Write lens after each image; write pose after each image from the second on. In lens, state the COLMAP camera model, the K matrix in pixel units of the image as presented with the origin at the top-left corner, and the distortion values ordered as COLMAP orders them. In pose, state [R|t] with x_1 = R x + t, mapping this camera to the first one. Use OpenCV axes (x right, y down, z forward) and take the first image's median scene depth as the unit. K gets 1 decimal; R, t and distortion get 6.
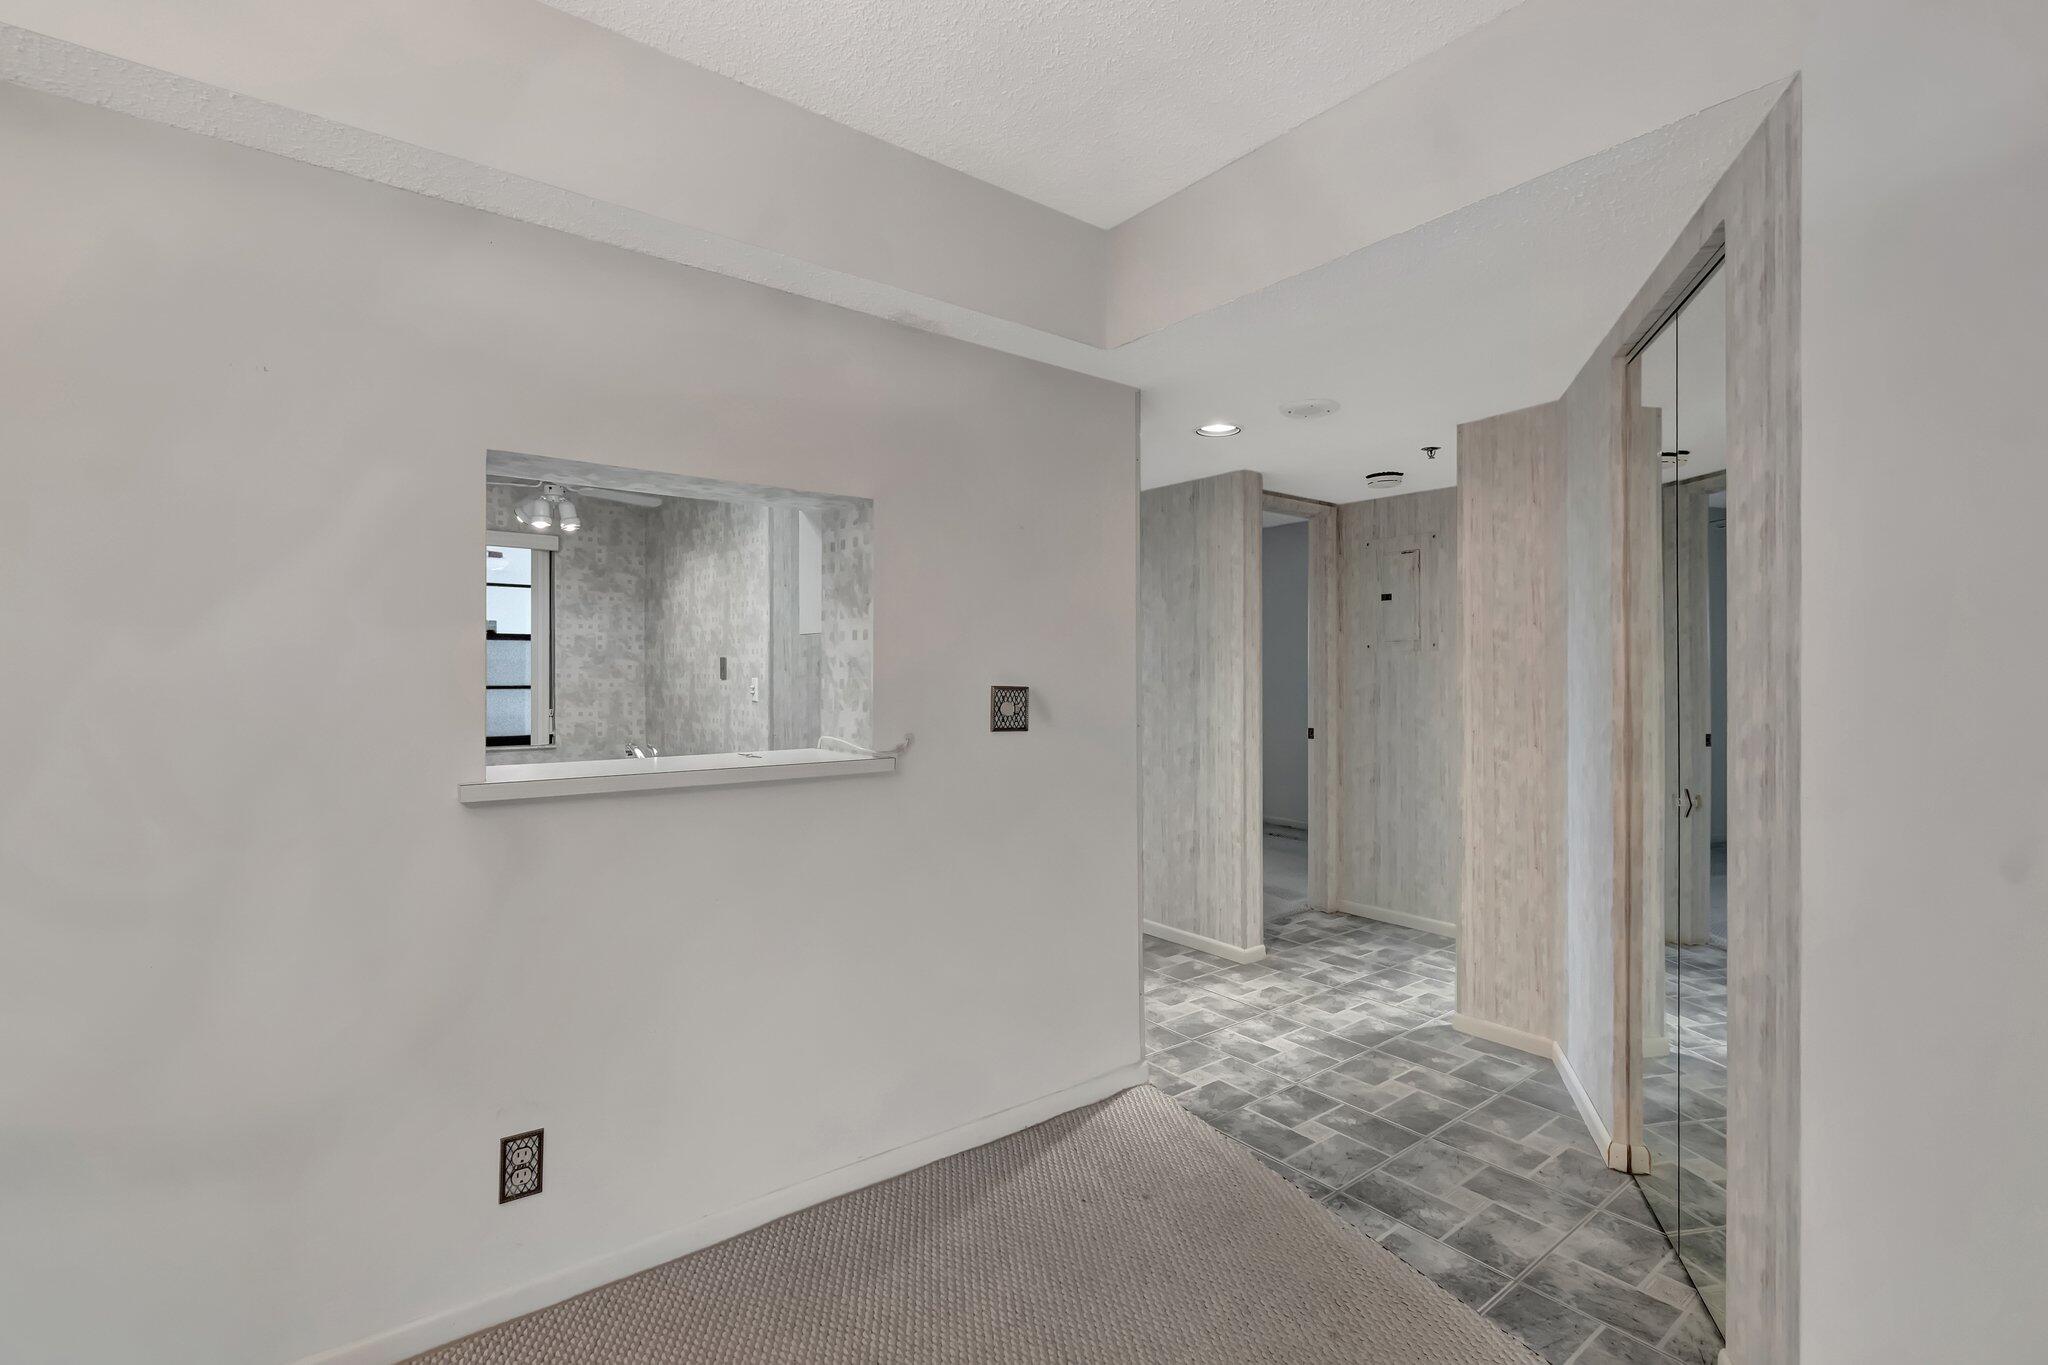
lens RADIAL K [[901.8, 0, 1027.2], [0, 901.8, 678.8], [0, 0, 1]] dist [0.006252, -0.003108]
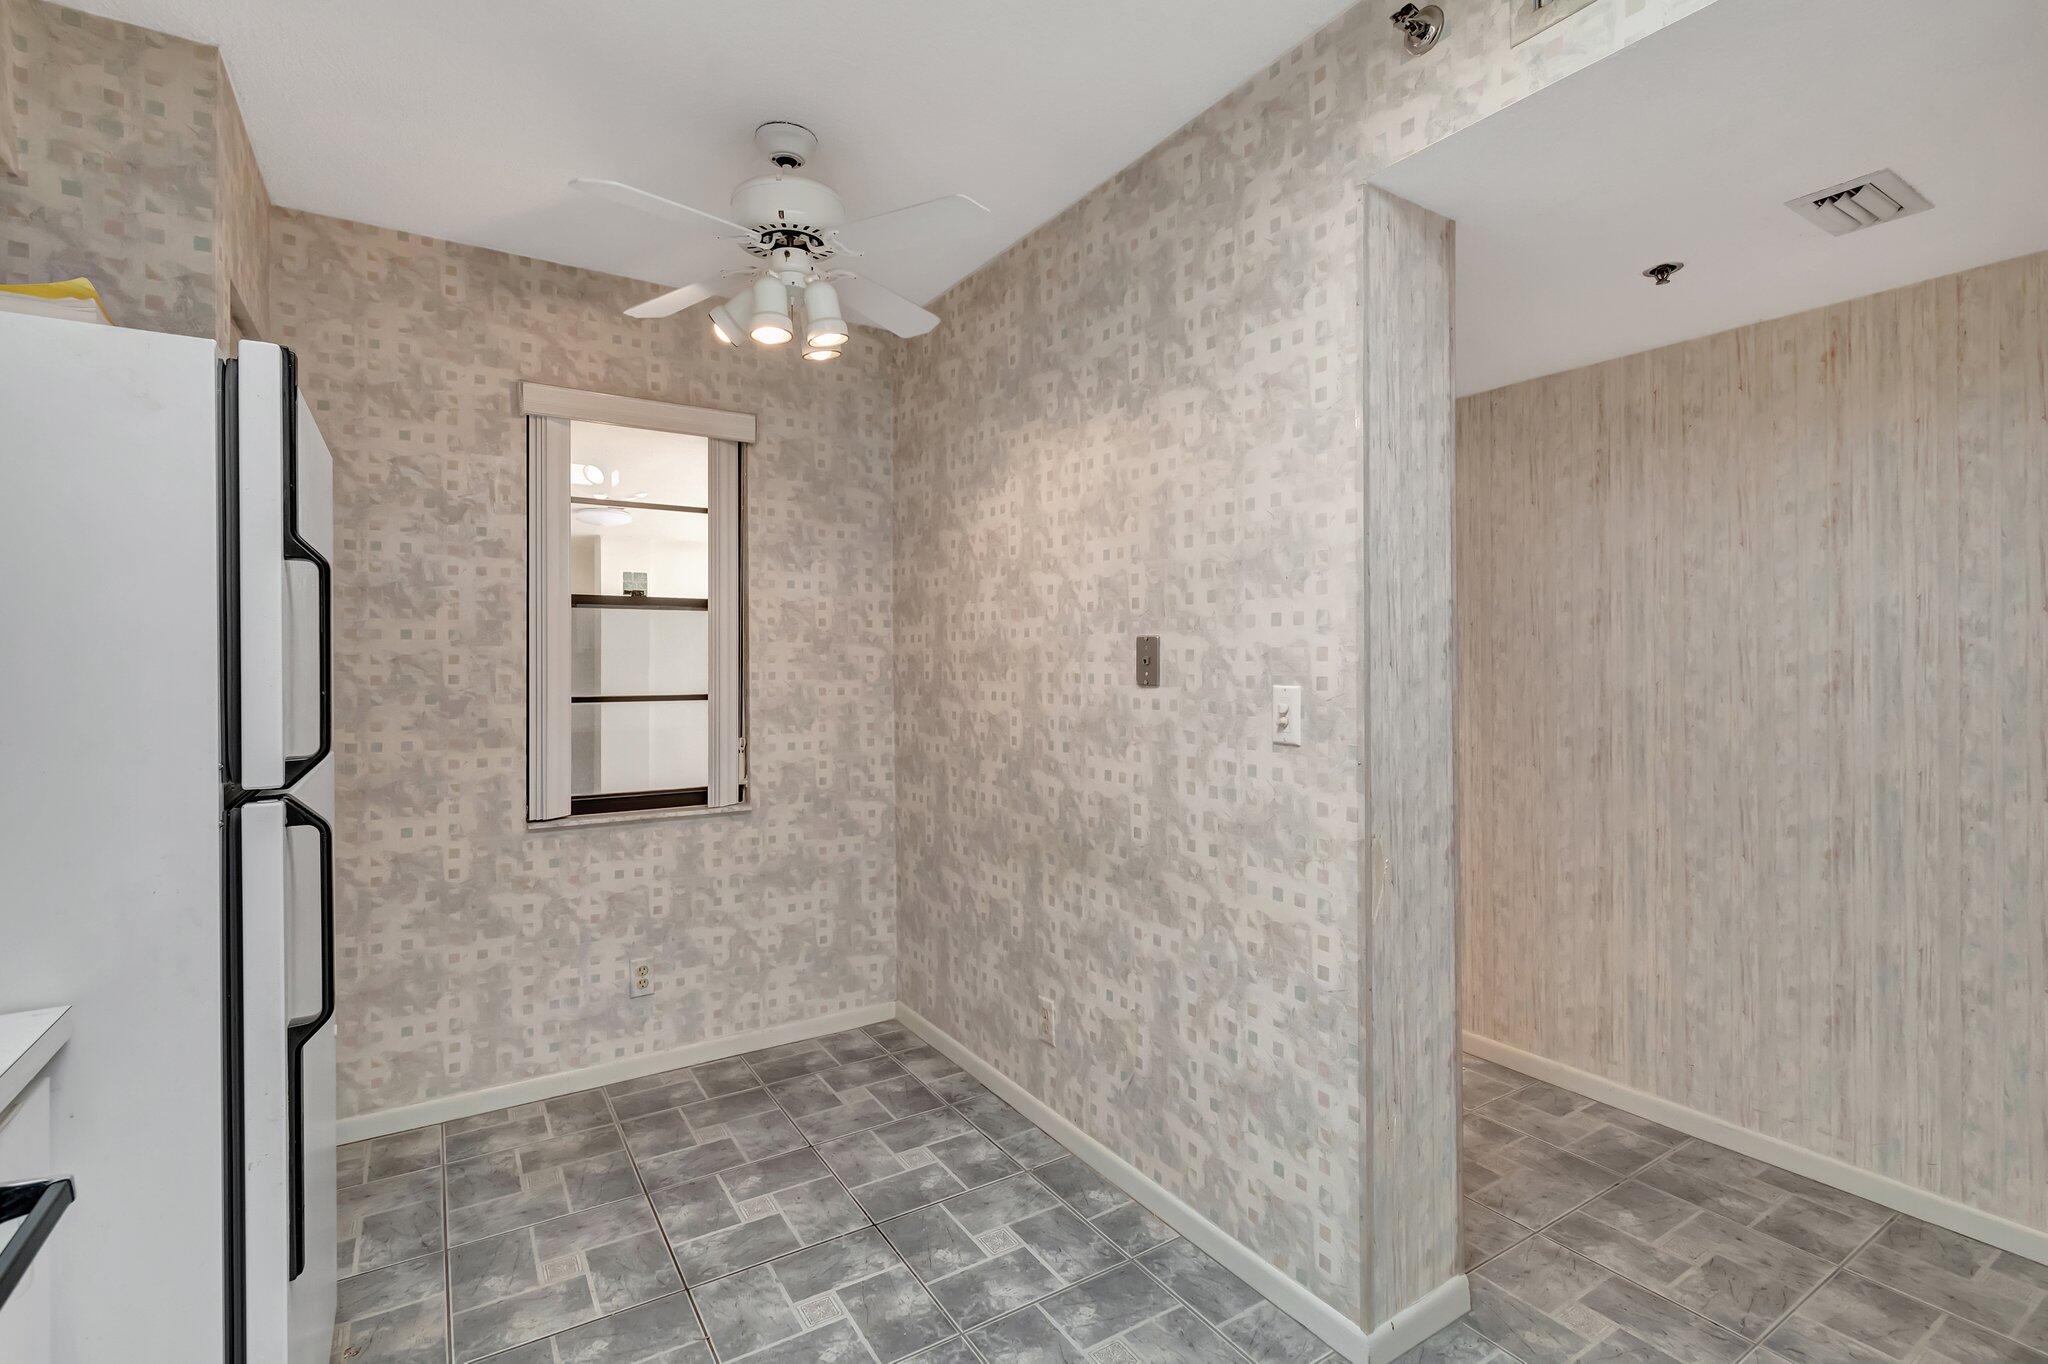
lens RADIAL K [[901.8, 0, 971.4], [0, 901.8, 680.0], [0, 0, 1]] dist [0.006252, -0.003108]
pose [[0.992210, 0.002400, -0.124554, -0.334023], [-0.001642, 0.999980, 0.006187, -0.004352], [0.124566, -0.005934, 0.992194, 0.497418]]
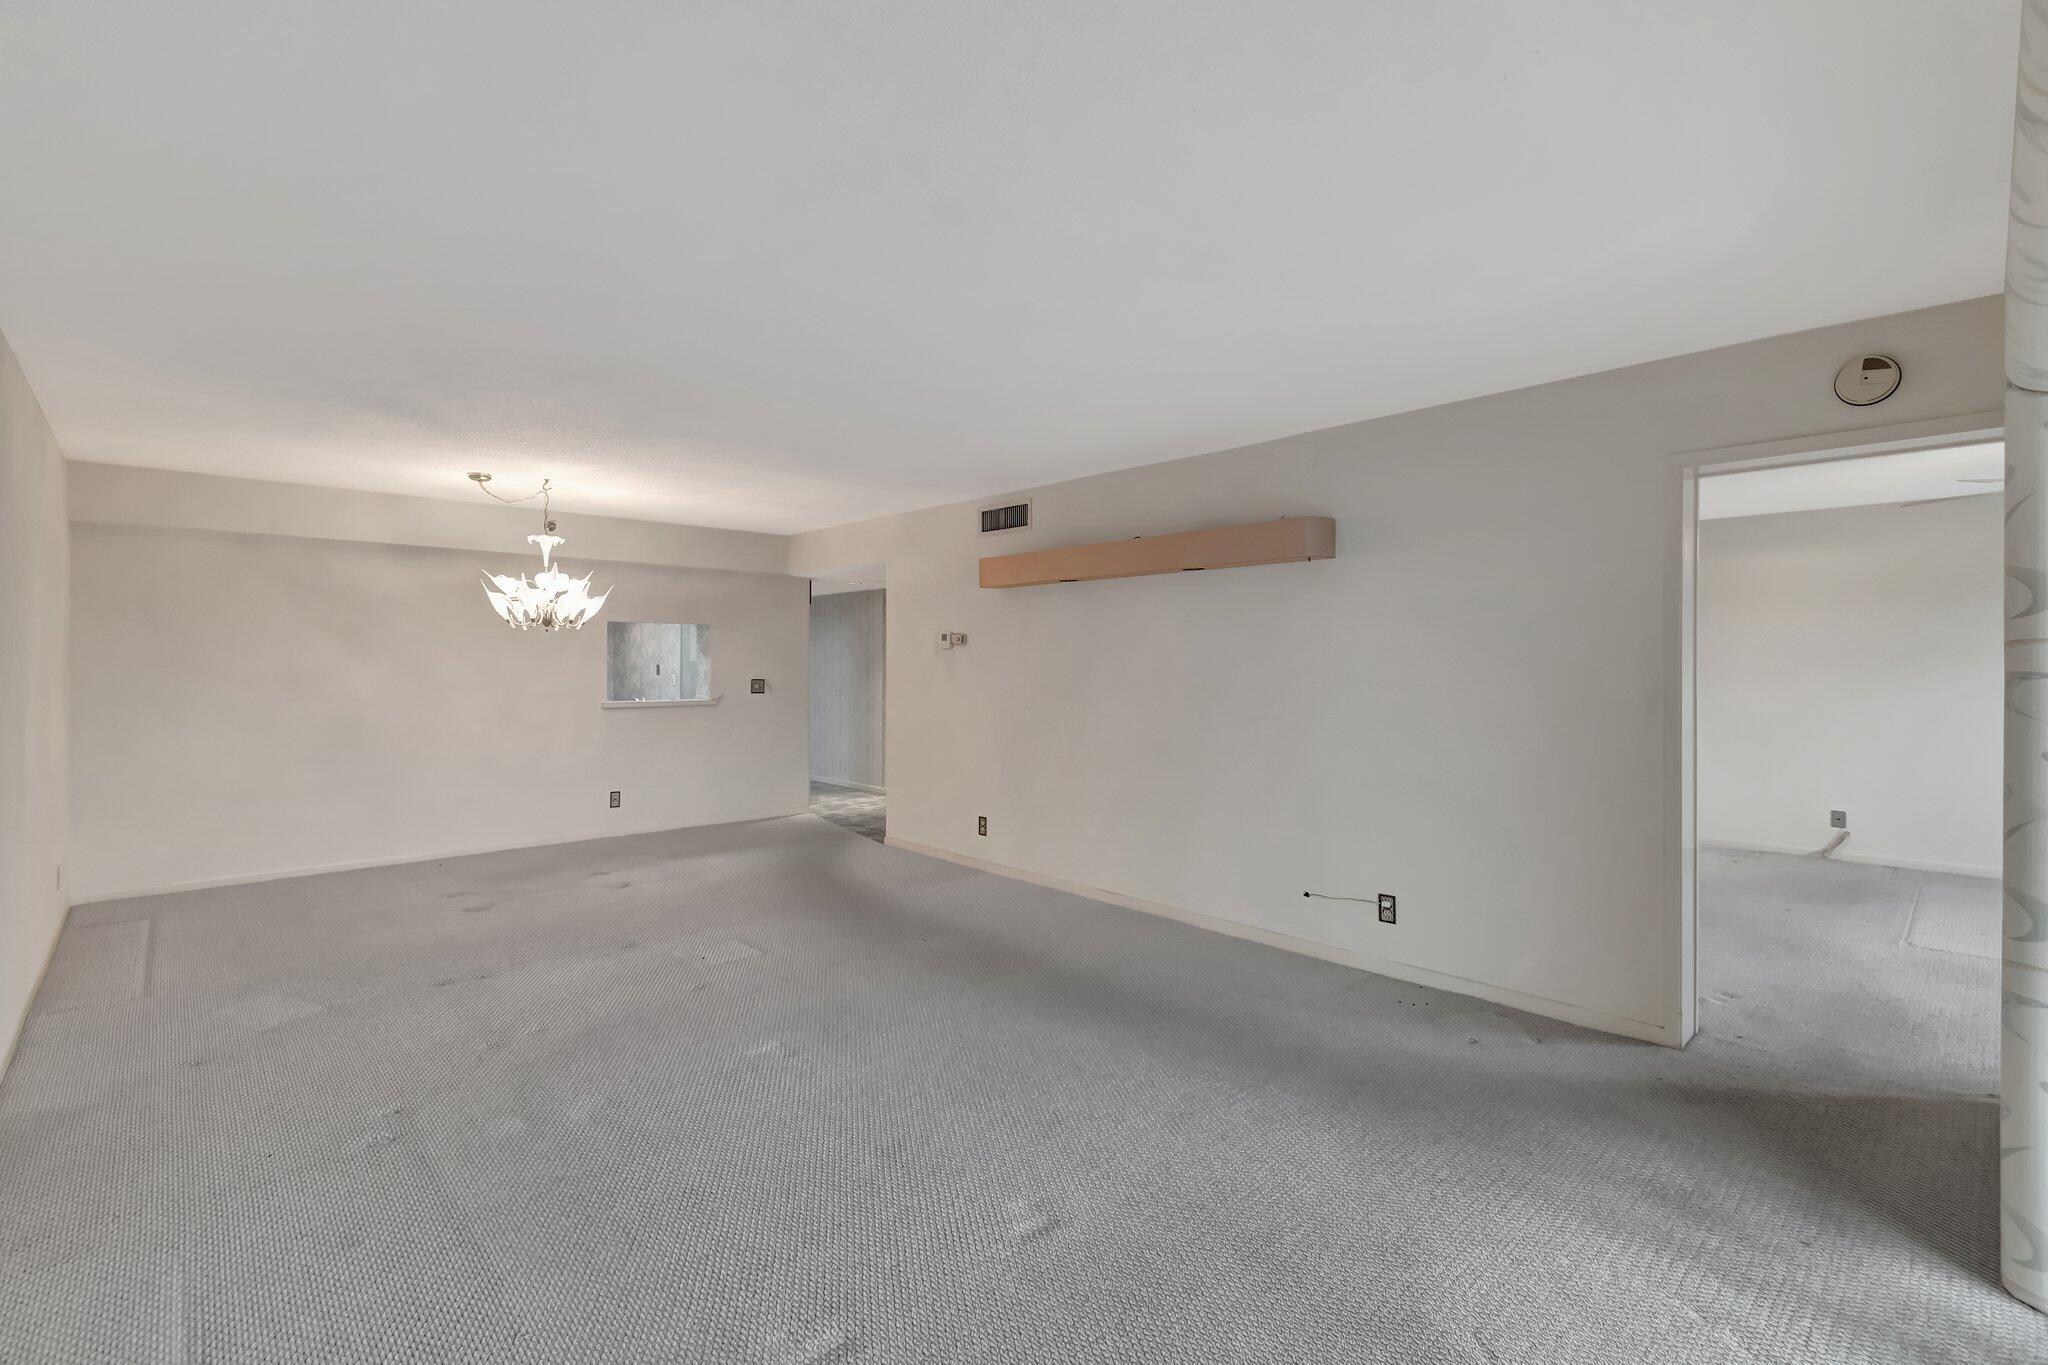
lens RADIAL K [[901.8, 0, 997.5], [0, 901.8, 670.7], [0, 0, 1]] dist [0.006252, -0.003108]
pose [[0.998467, 0.000214, 0.055352, 0.294453], [-0.000331, 0.999998, 0.002100, -0.012680], [-0.055352, -0.002115, 0.998465, -1.001811]]
